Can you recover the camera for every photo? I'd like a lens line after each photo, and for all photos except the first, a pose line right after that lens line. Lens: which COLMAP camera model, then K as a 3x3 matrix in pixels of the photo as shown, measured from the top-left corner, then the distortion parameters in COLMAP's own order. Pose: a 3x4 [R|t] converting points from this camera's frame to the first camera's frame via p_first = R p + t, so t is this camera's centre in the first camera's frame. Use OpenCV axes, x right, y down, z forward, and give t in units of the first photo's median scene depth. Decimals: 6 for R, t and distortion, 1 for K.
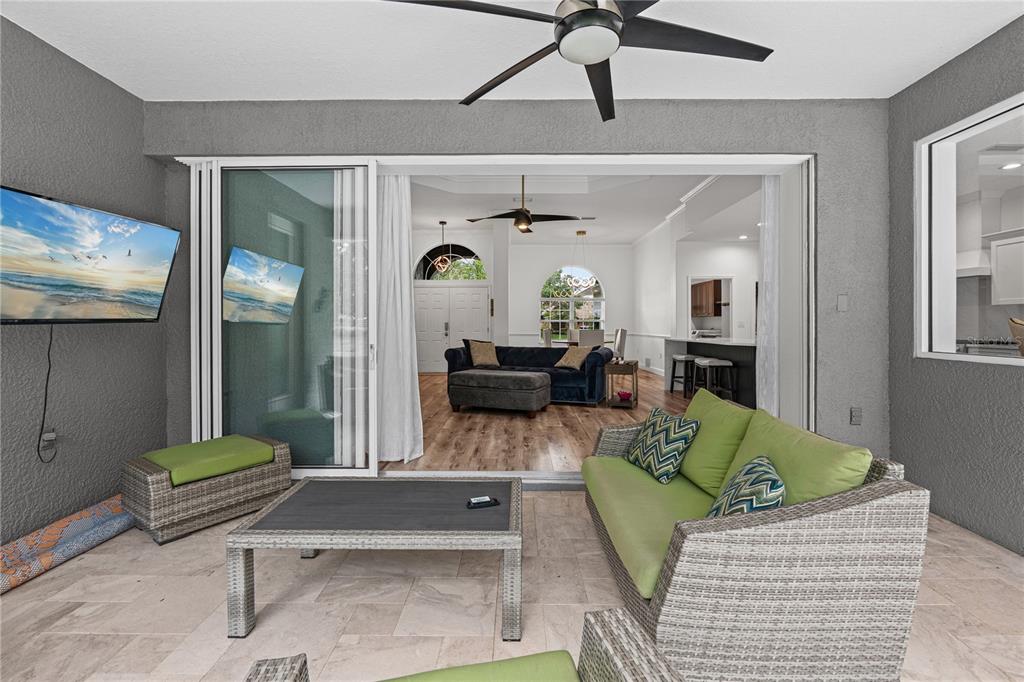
lens RADIAL K [[445.9, 0, 512.0], [0, 445.9, 341.0], [0, 0, 1]] dist [-0.001943, 0.000004]
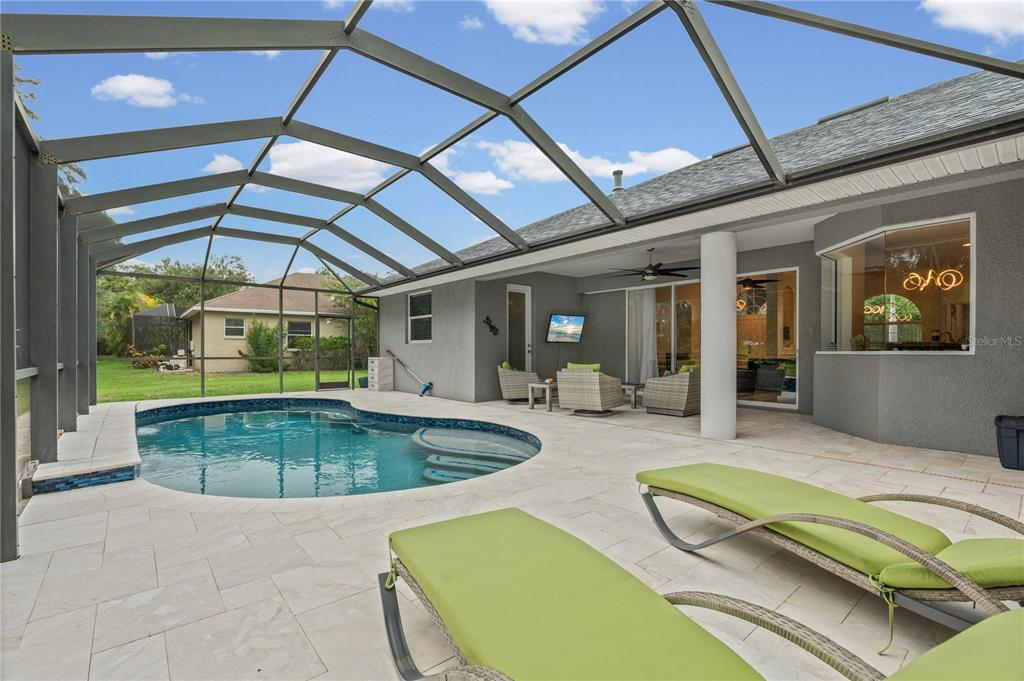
lens RADIAL K [[445.9, 0, 512.0], [0, 445.9, 340.5], [0, 0, 1]] dist [-0.001943, 0.000004]
pose [[0.653714, -0.015441, -0.756584, 0.805013], [-0.028299, 0.998594, -0.044831, 0.055500], [0.756212, 0.050717, 0.652358, -0.897102]]
